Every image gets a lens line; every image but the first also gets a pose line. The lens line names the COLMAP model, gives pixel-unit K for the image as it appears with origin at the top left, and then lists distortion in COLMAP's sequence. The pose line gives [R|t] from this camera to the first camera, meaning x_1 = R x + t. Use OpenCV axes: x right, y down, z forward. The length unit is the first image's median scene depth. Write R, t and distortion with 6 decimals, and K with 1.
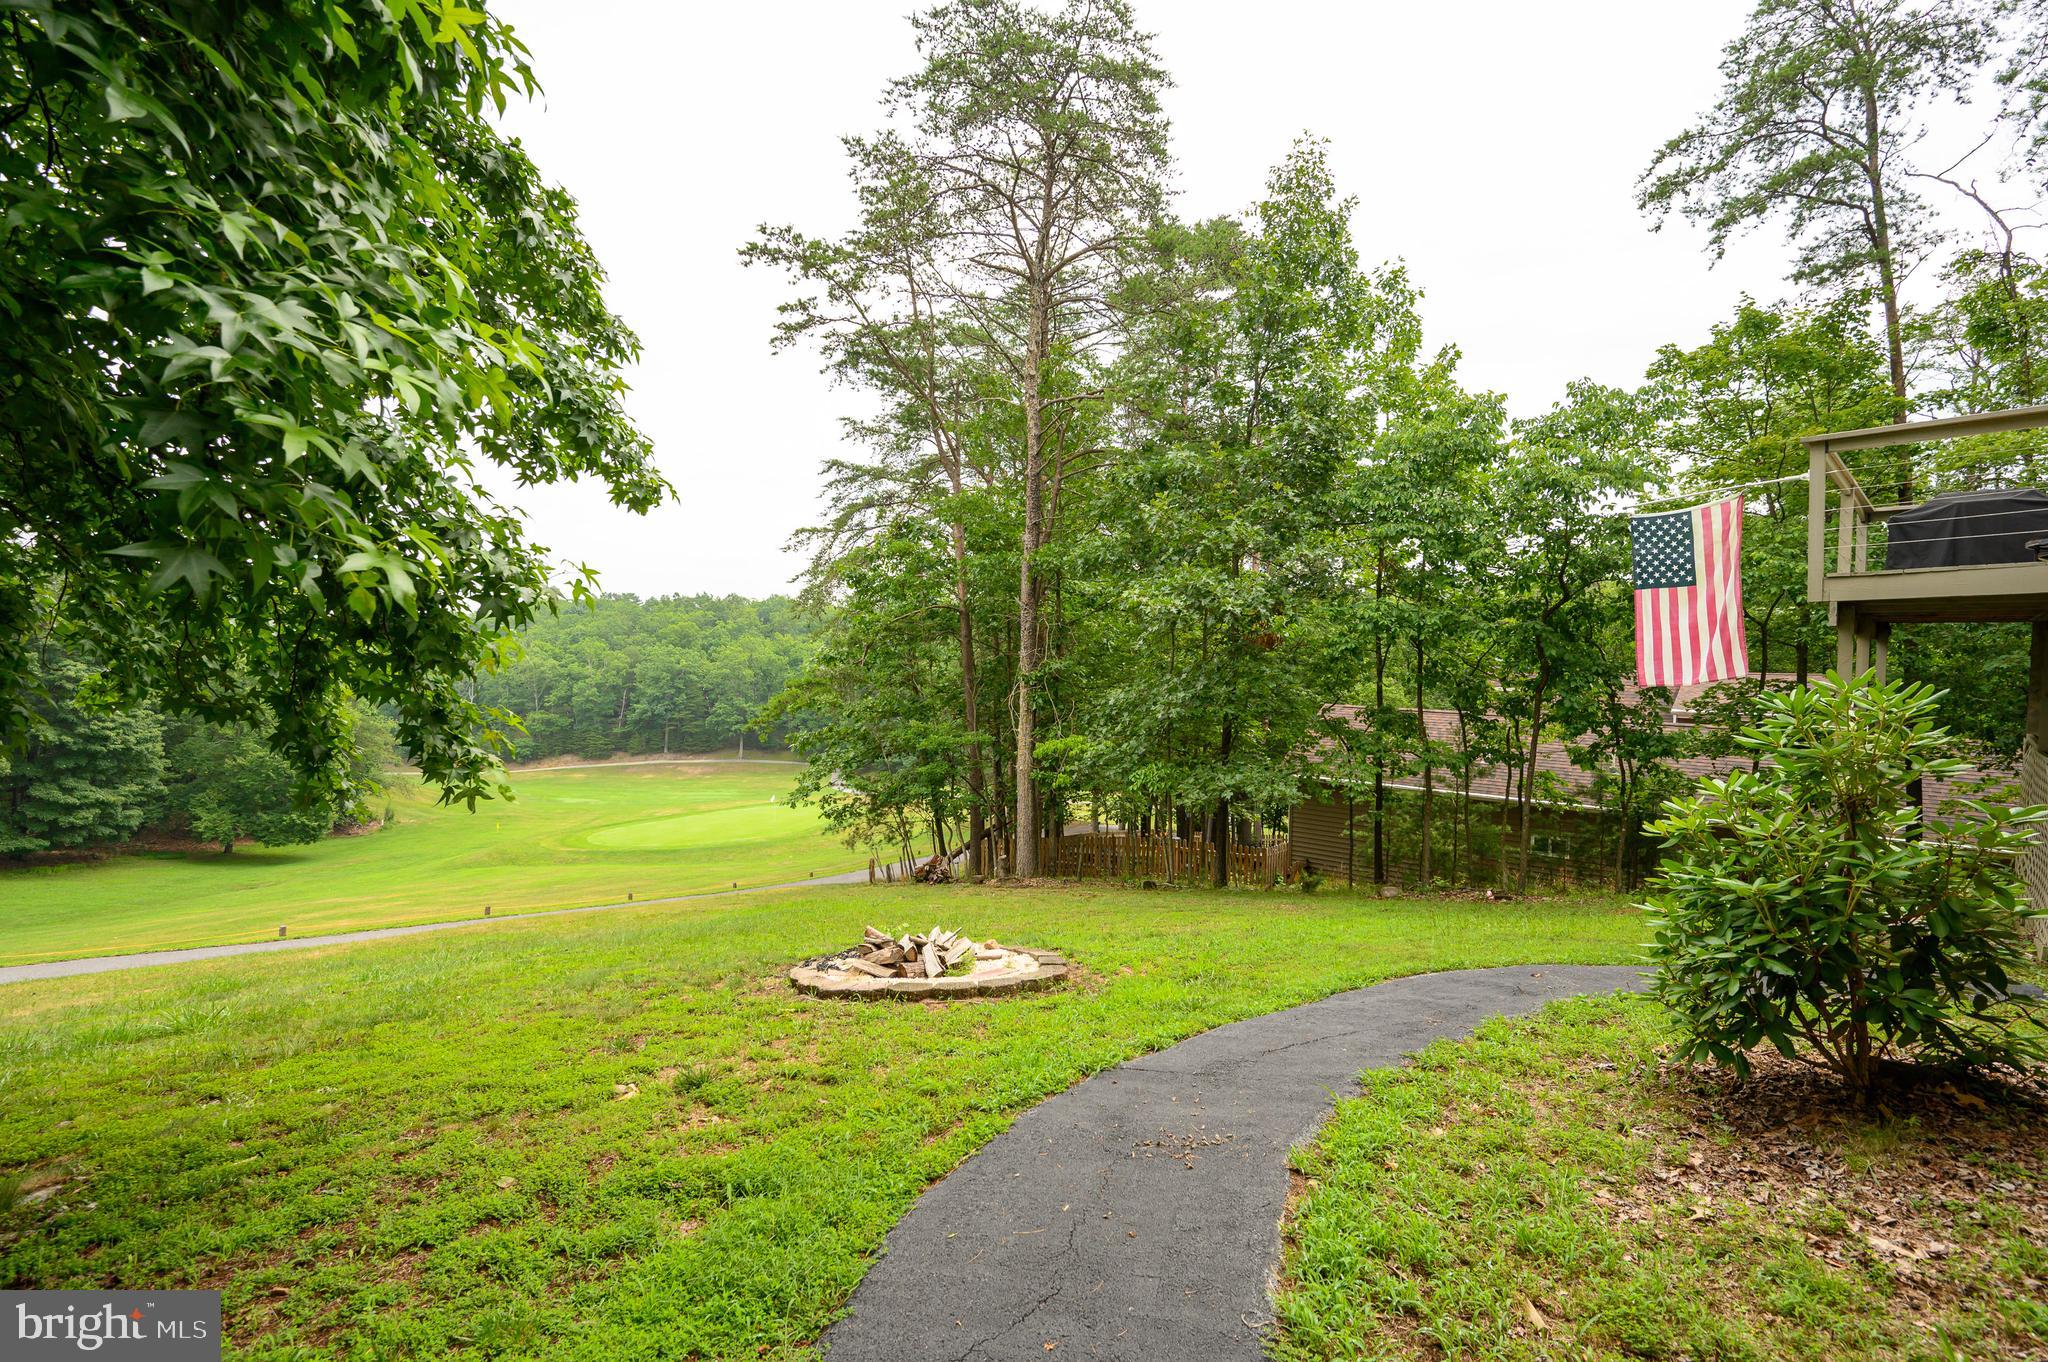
lens RADIAL K [[929.0, 0, 1022.2], [0, 929.0, 680.0], [0, 0, 1]] dist [0.000568, 0.000343]
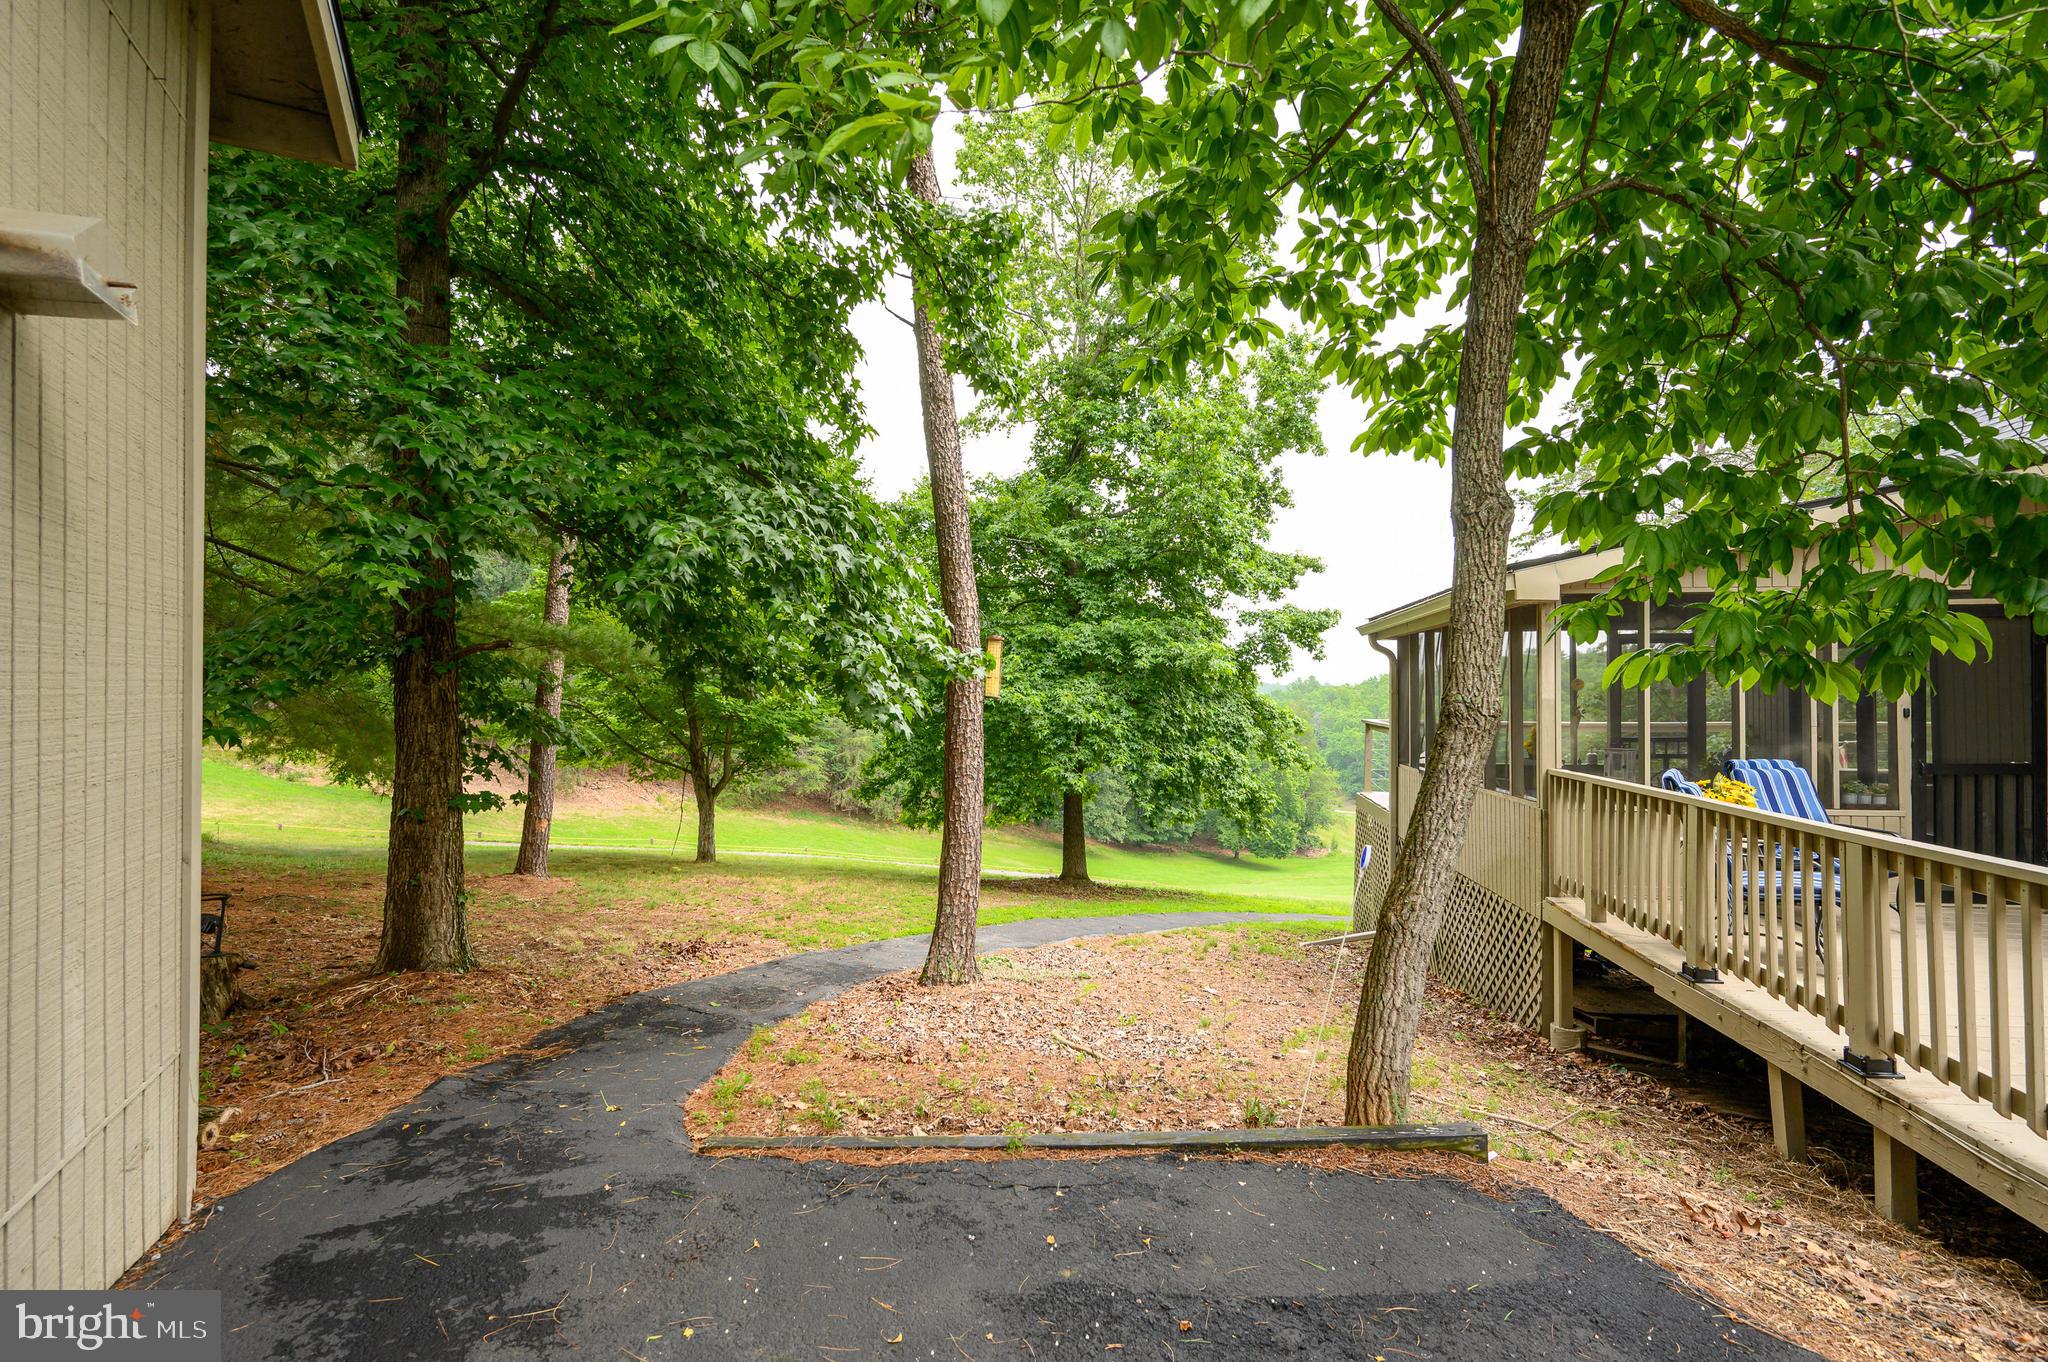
lens RADIAL K [[932.4, 0, 1035.8], [0, 932.4, 687.9], [0, 0, 1]] dist [-0.000087, -0.000240]
pose [[0.604130, -0.023315, -0.796545, 0.440119], [-0.011871, 0.999198, -0.038250, -0.075893], [0.796797, 0.032564, 0.603368, -0.493113]]
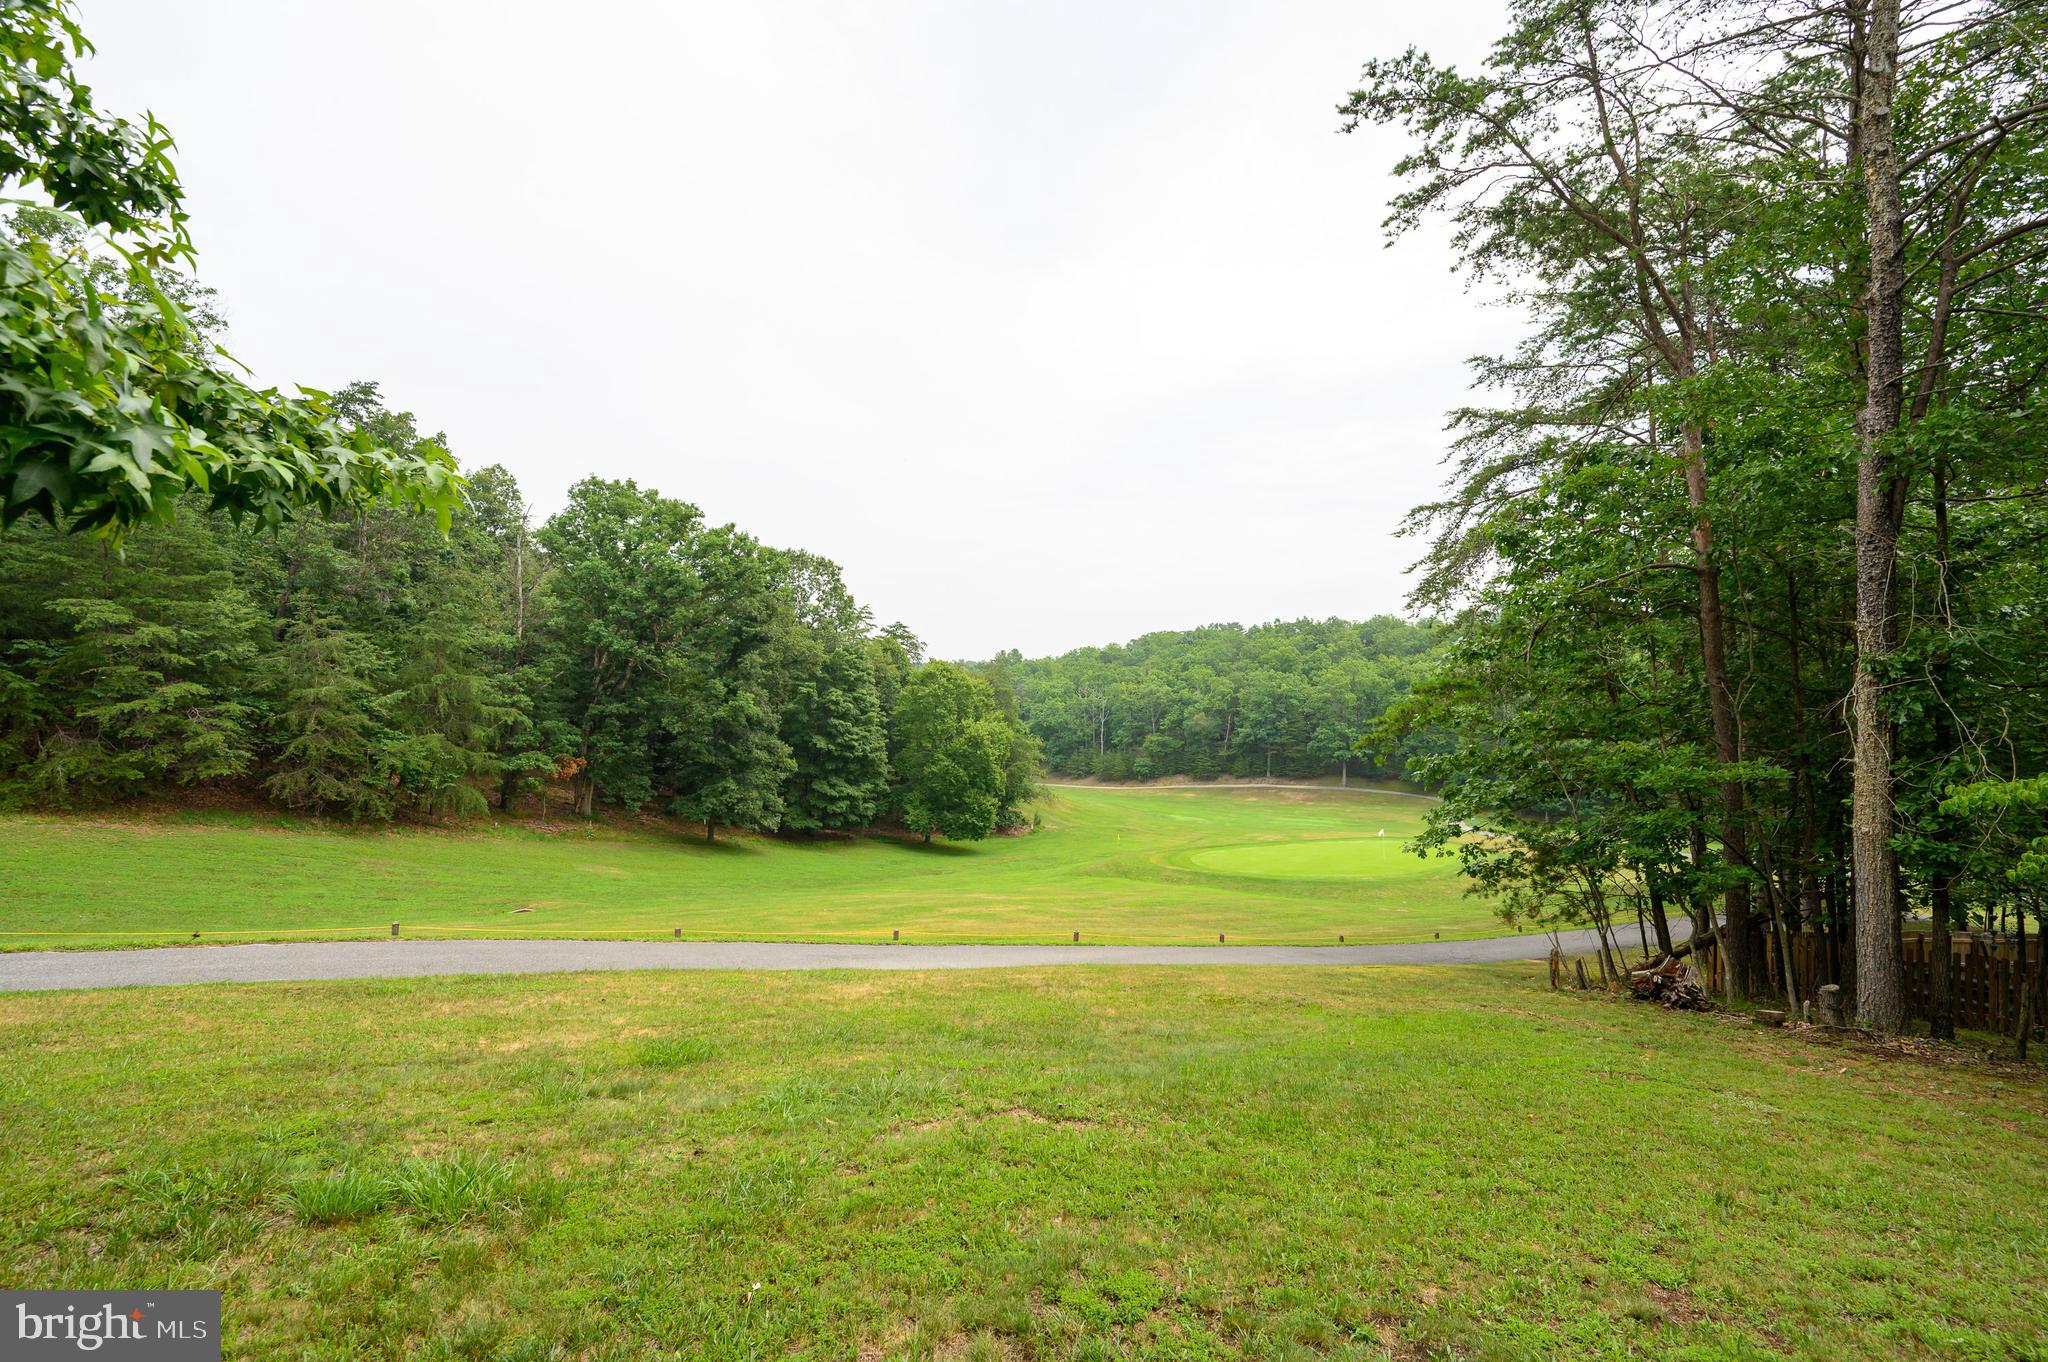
lens RADIAL K [[927.1, 0, 1021.1], [0, 927.1, 680.8], [0, 0, 1]] dist [-0.000576, -0.001094]
pose [[0.809403, -0.018101, -0.586975, -0.069937], [0.001746, 0.999595, -0.028417, 0.017855], [0.587251, 0.021976, 0.809107, 0.216139]]
